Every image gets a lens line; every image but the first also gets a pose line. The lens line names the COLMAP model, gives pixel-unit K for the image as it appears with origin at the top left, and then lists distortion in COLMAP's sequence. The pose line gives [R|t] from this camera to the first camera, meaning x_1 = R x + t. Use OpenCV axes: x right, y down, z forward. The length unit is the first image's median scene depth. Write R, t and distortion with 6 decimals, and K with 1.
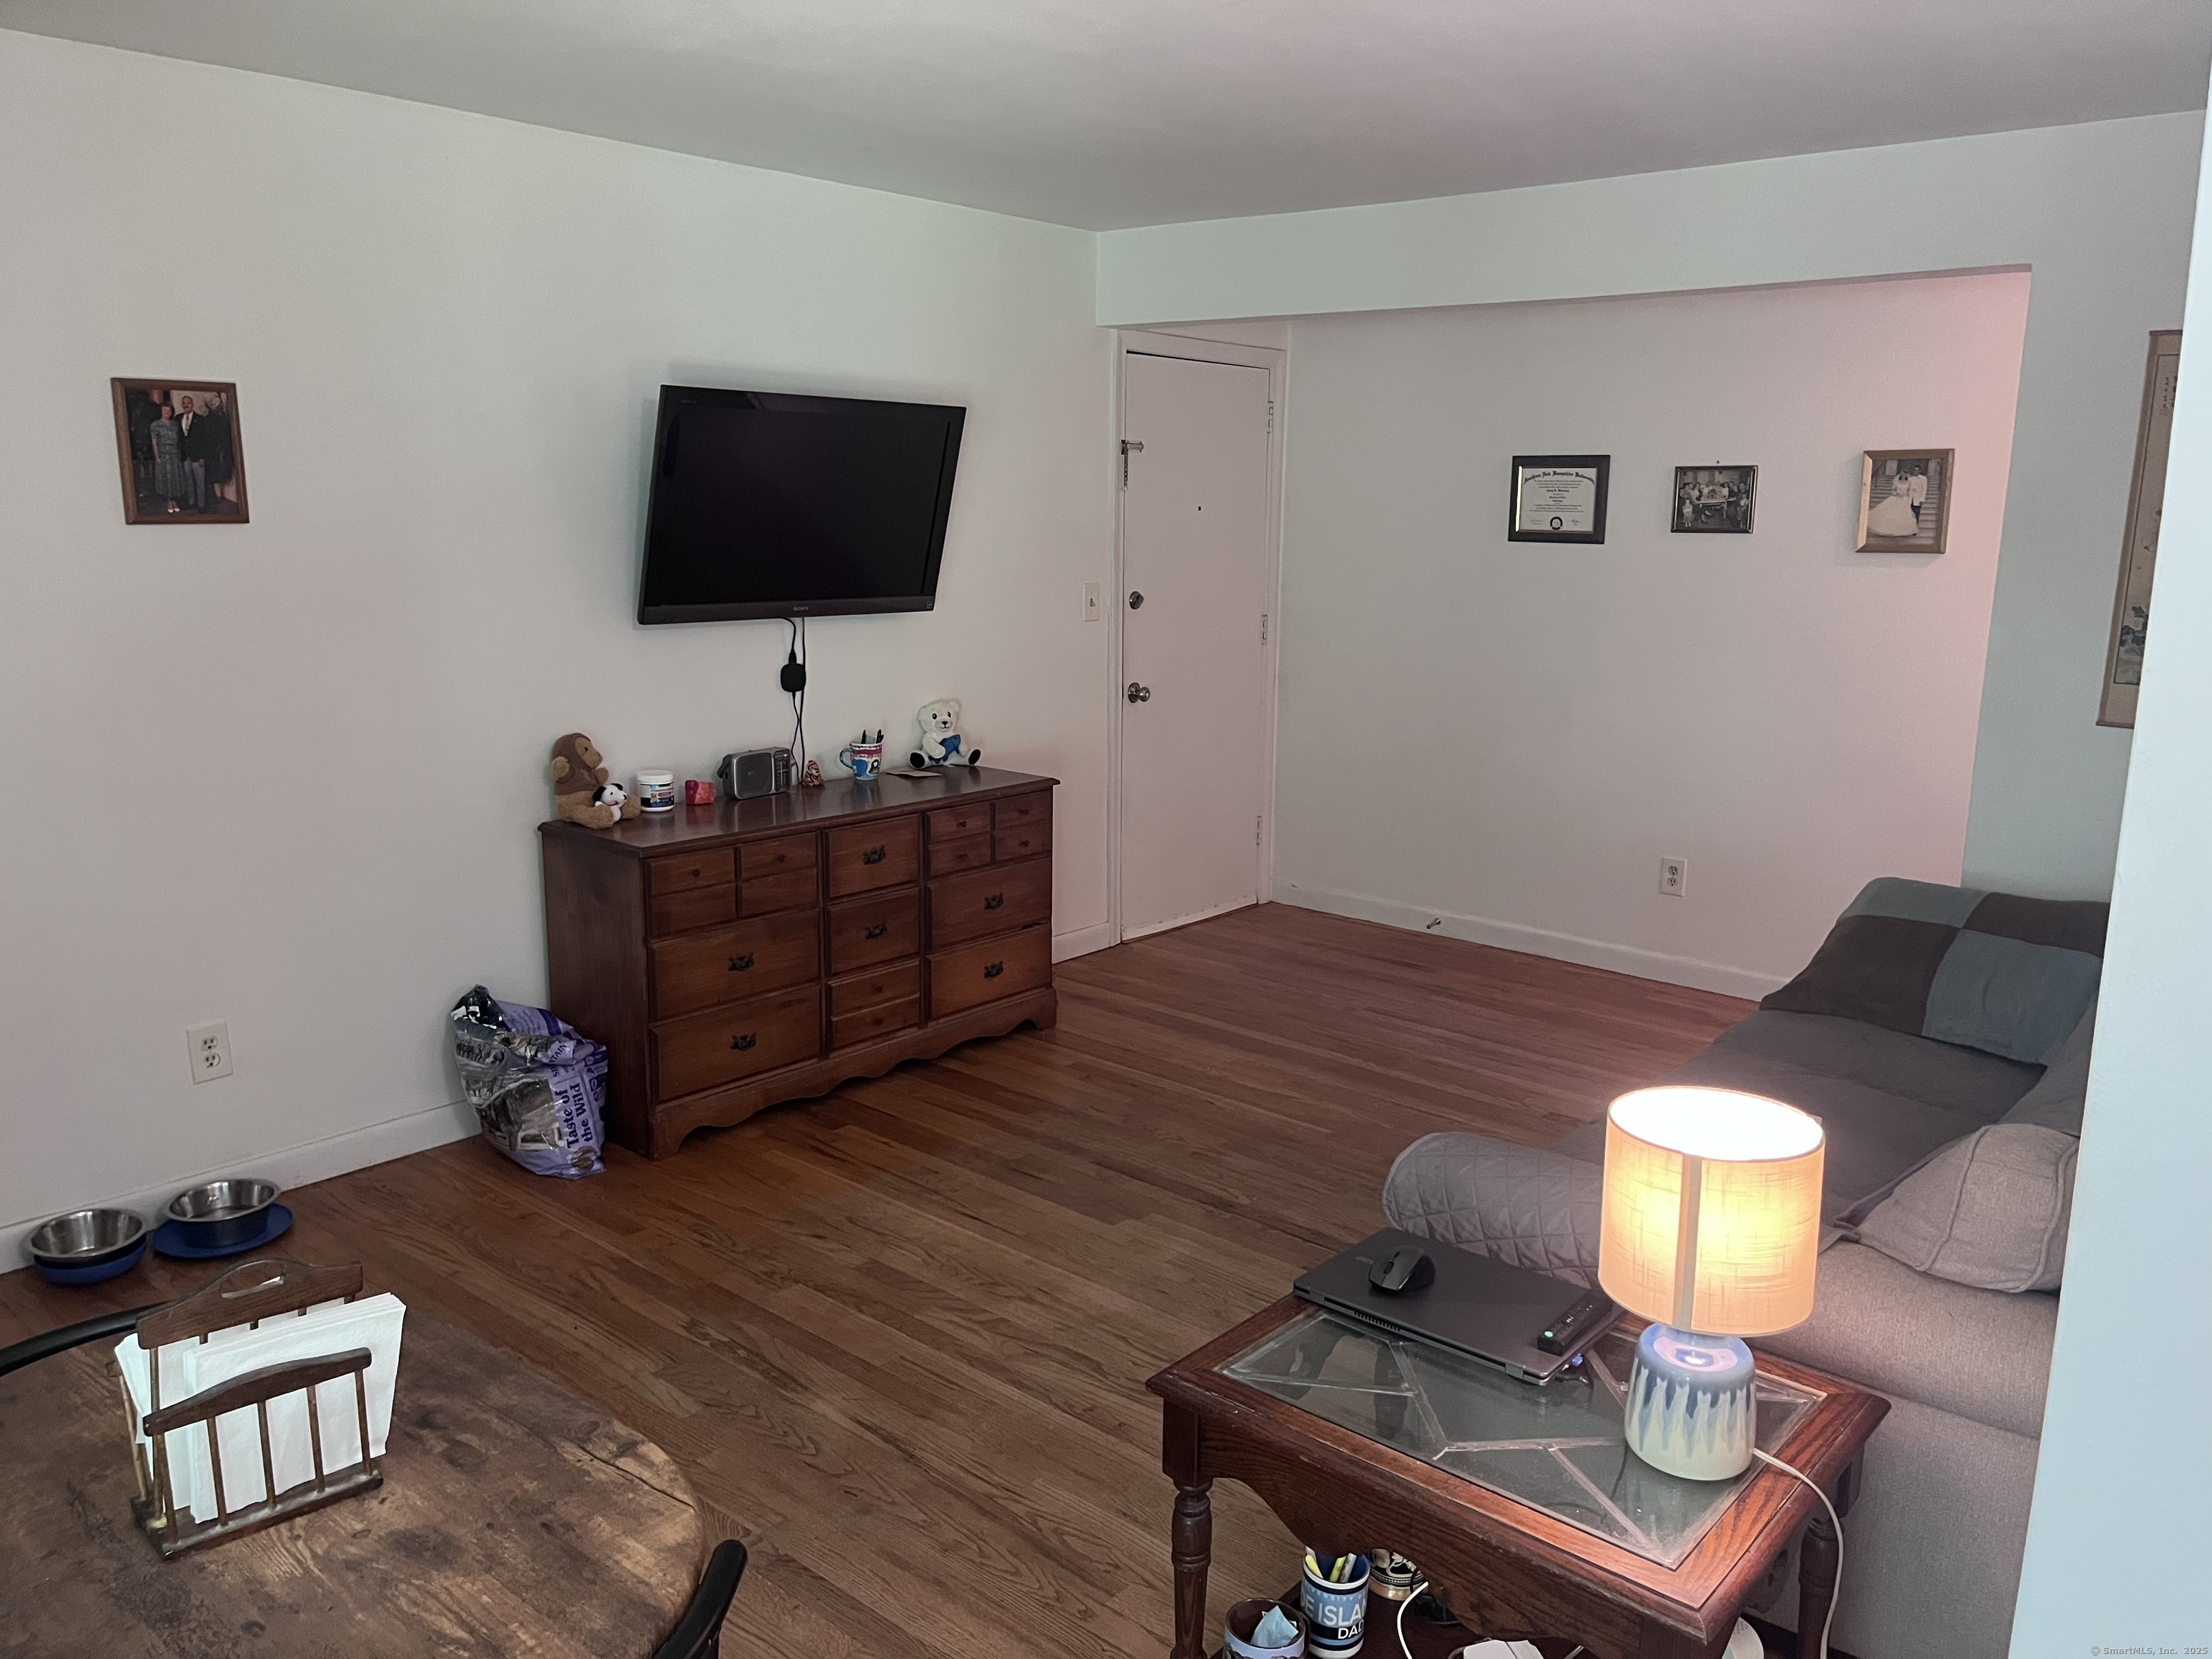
lens RADIAL K [[1701.0, 0, 1106.0], [0, 1701.0, 829.5], [0, 0, 1]] dist [0.004068, 0.001686]
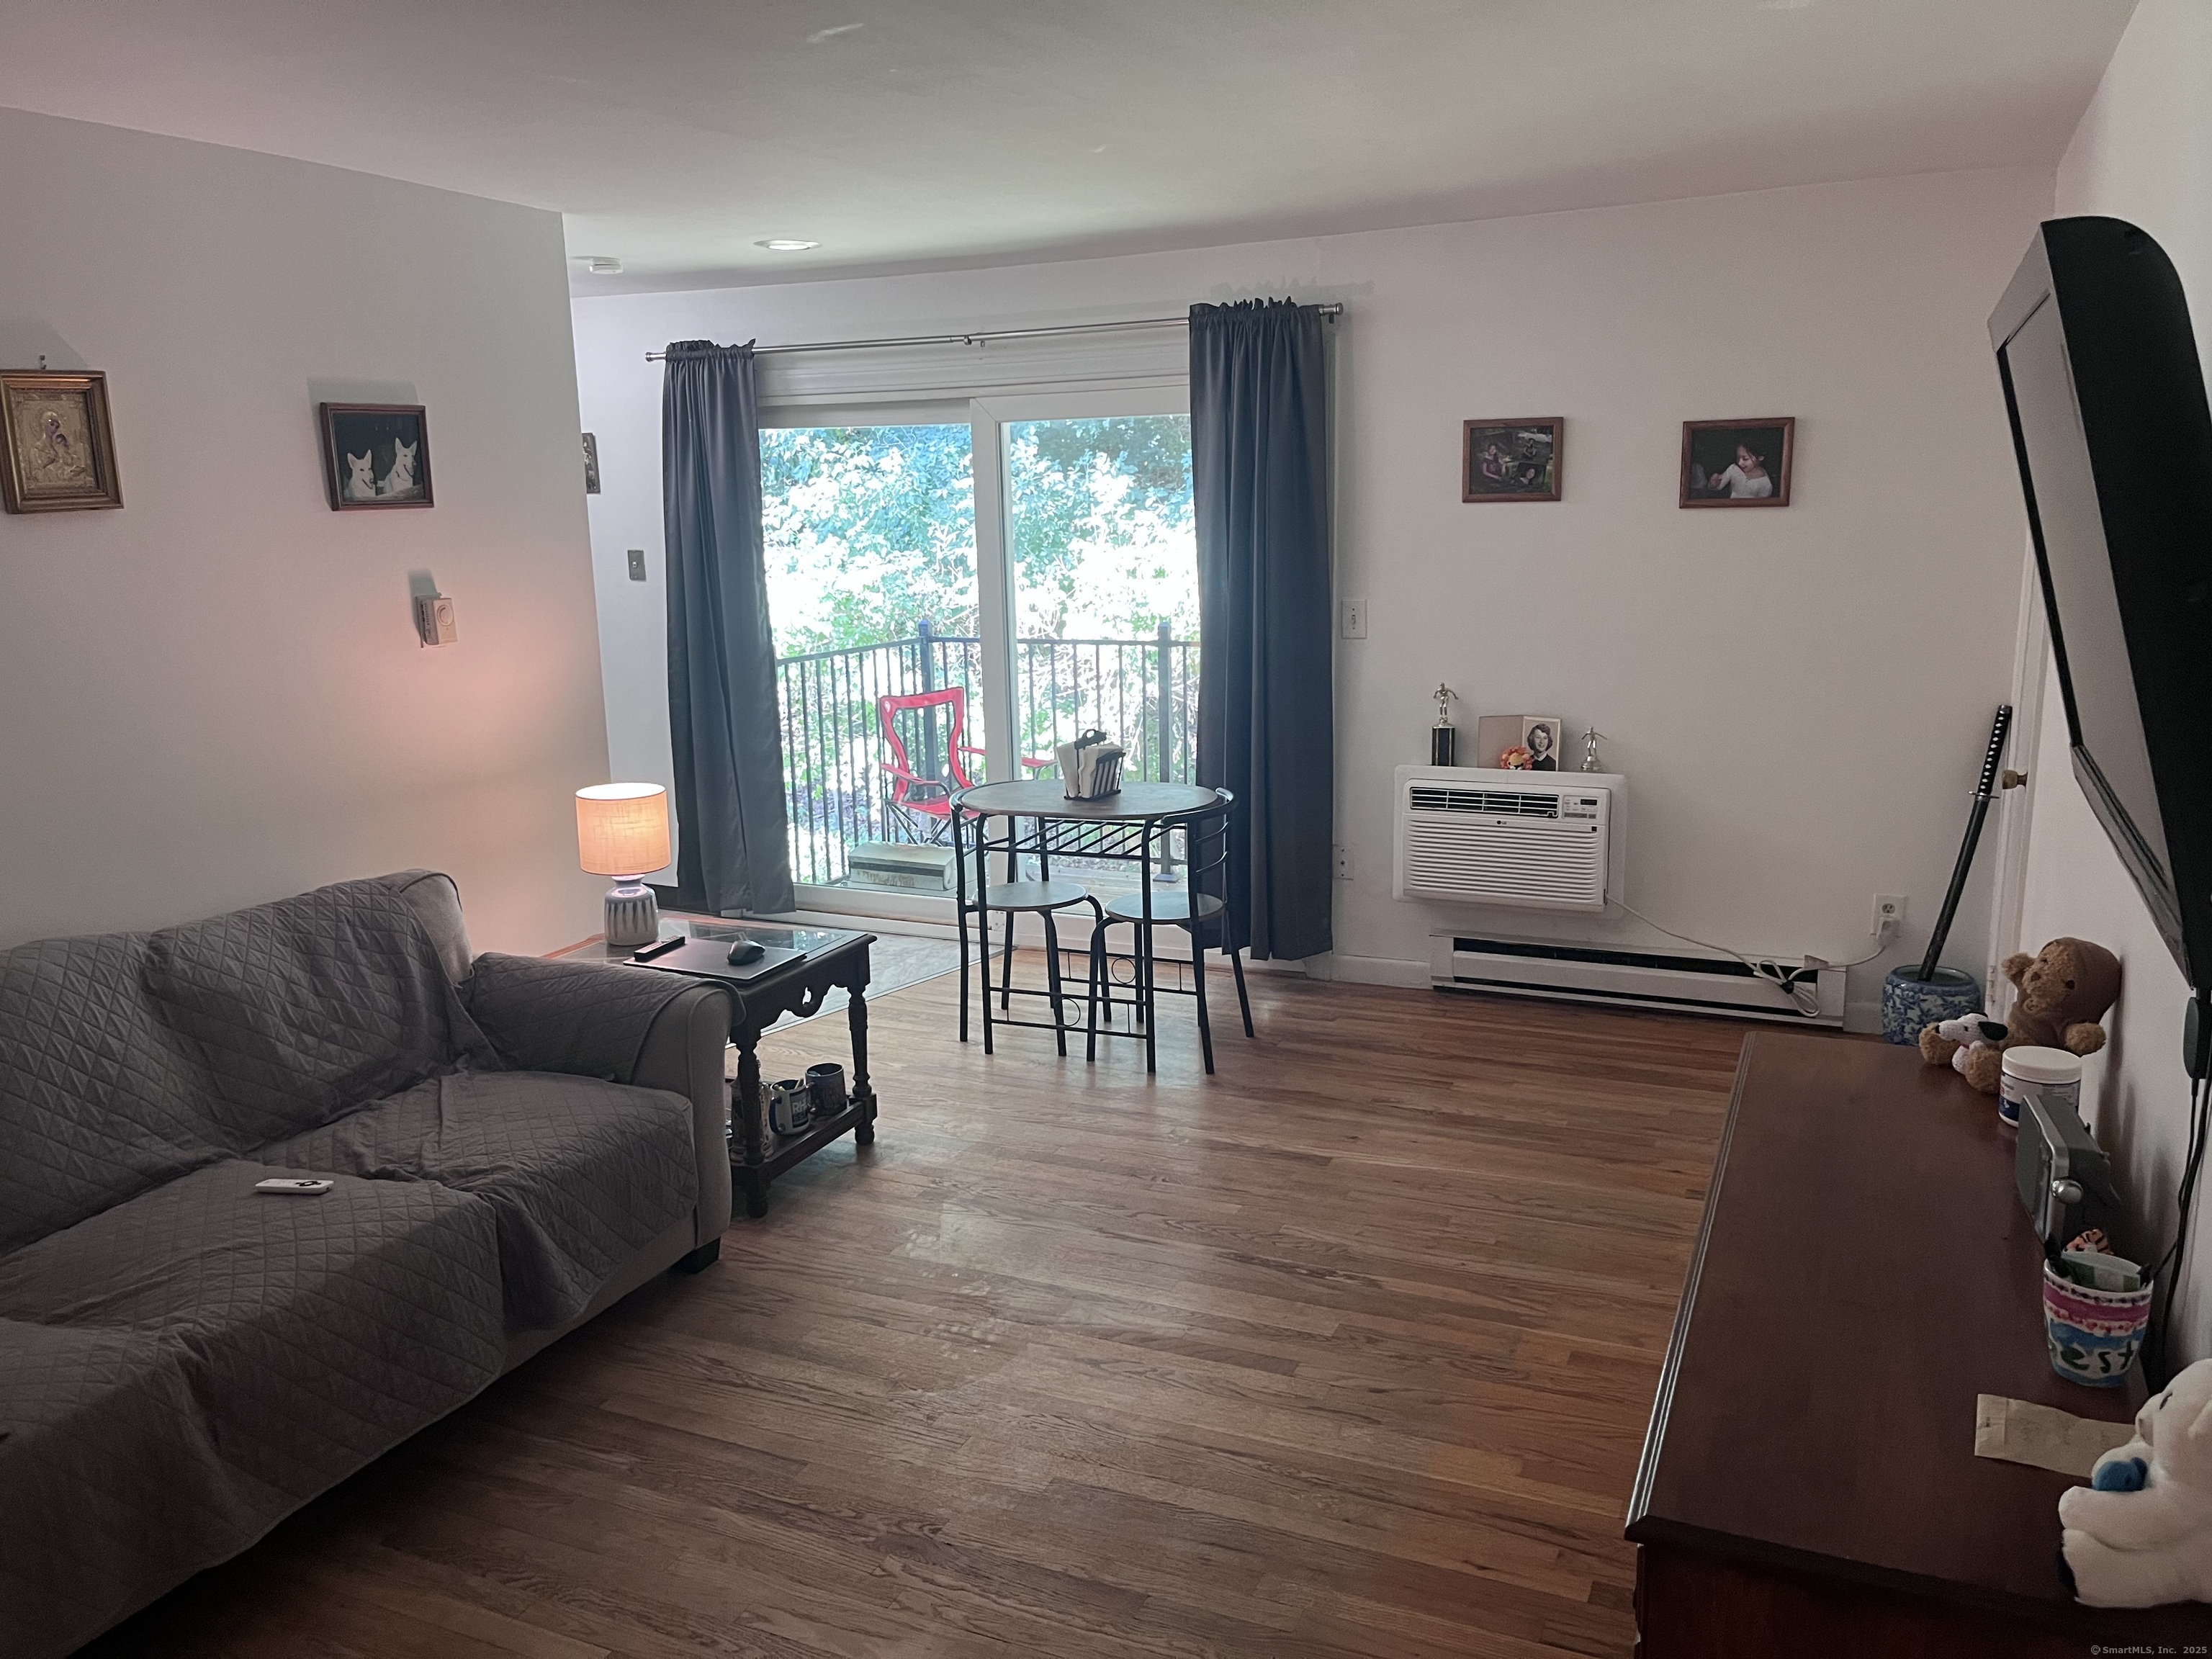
lens RADIAL K [[1701.0, 0, 1106.0], [0, 1701.0, 829.5], [0, 0, 1]] dist [0.004068, 0.001686]
pose [[-0.957386, 0.062165, -0.282043, 0.192848], [-0.055257, 0.919094, 0.390146, -0.358291], [0.283477, 0.389105, -0.876492, 1.712747]]
